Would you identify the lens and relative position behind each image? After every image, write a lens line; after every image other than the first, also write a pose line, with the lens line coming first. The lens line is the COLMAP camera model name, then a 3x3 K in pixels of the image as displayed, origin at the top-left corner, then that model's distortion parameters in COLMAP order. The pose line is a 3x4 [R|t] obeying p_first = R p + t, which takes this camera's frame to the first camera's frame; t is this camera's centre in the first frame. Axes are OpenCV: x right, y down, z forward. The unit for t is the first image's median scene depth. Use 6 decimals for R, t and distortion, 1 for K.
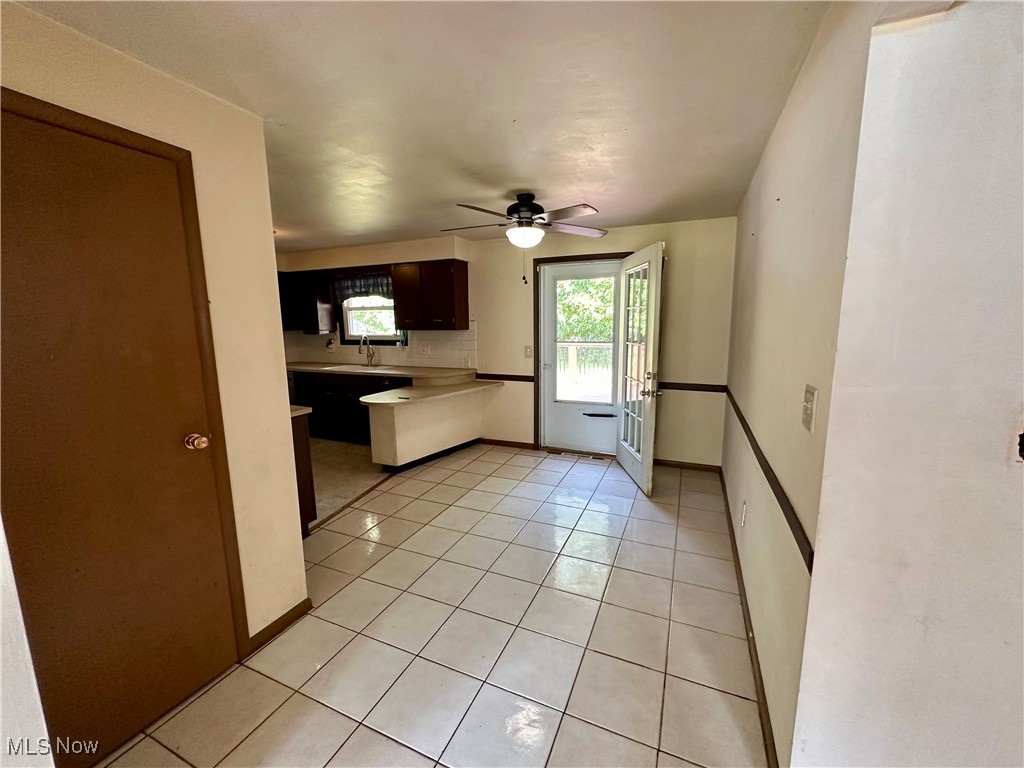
lens RADIAL K [[410.2, 0, 510.3], [0, 410.2, 380.4], [0, 0, 1]] dist [-0.002465, 0.000513]
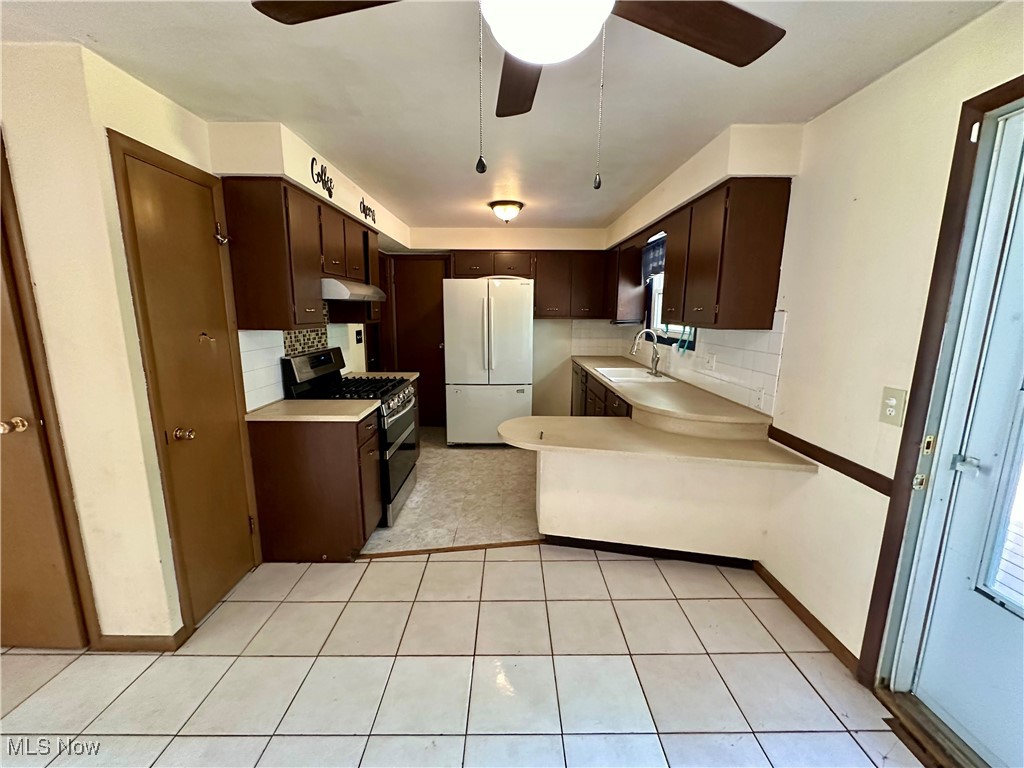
lens RADIAL K [[410.2, 0, 512.5], [0, 410.2, 381.9], [0, 0, 1]] dist [-0.002465, 0.000513]
pose [[0.415852, 0.171587, -0.893099, 0.186141], [-0.143164, 0.982147, 0.122034, -0.075158], [0.898093, 0.077112, 0.432993, 0.500576]]
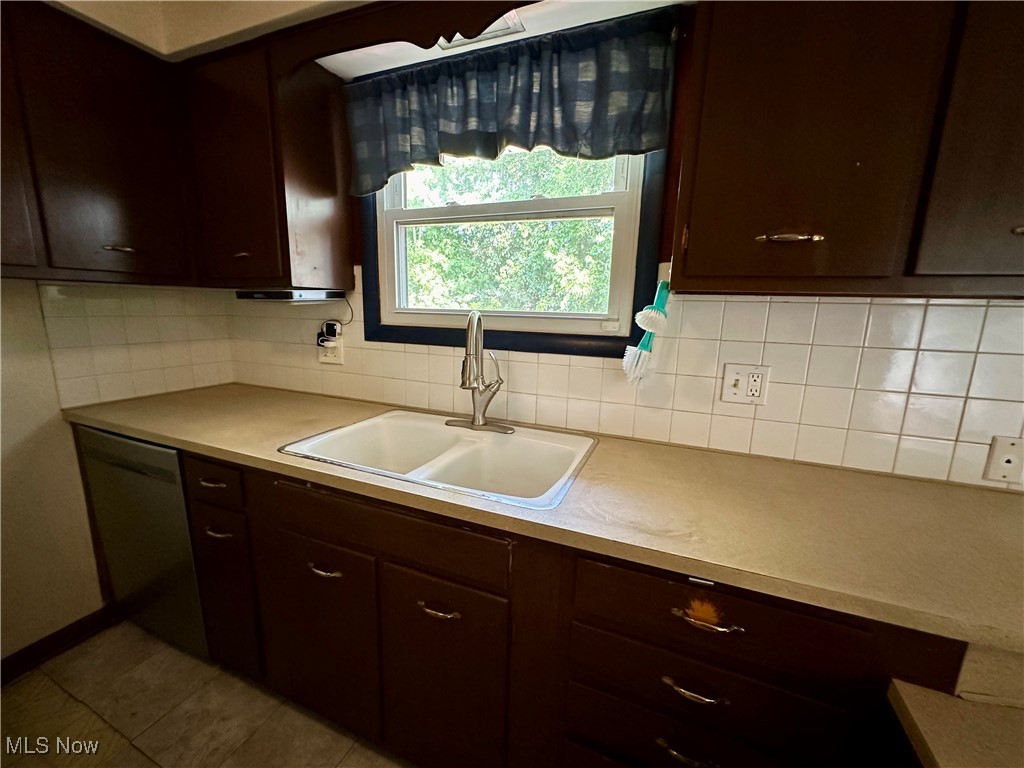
lens RADIAL K [[410.2, 0, 508.1], [0, 410.2, 385.2], [0, 0, 1]] dist [-0.002465, 0.000513]
pose [[0.999013, 0.032857, 0.029889, -0.341687], [-0.034315, 0.998176, 0.049669, -0.078298], [-0.028202, -0.050646, 0.998318, 0.748139]]
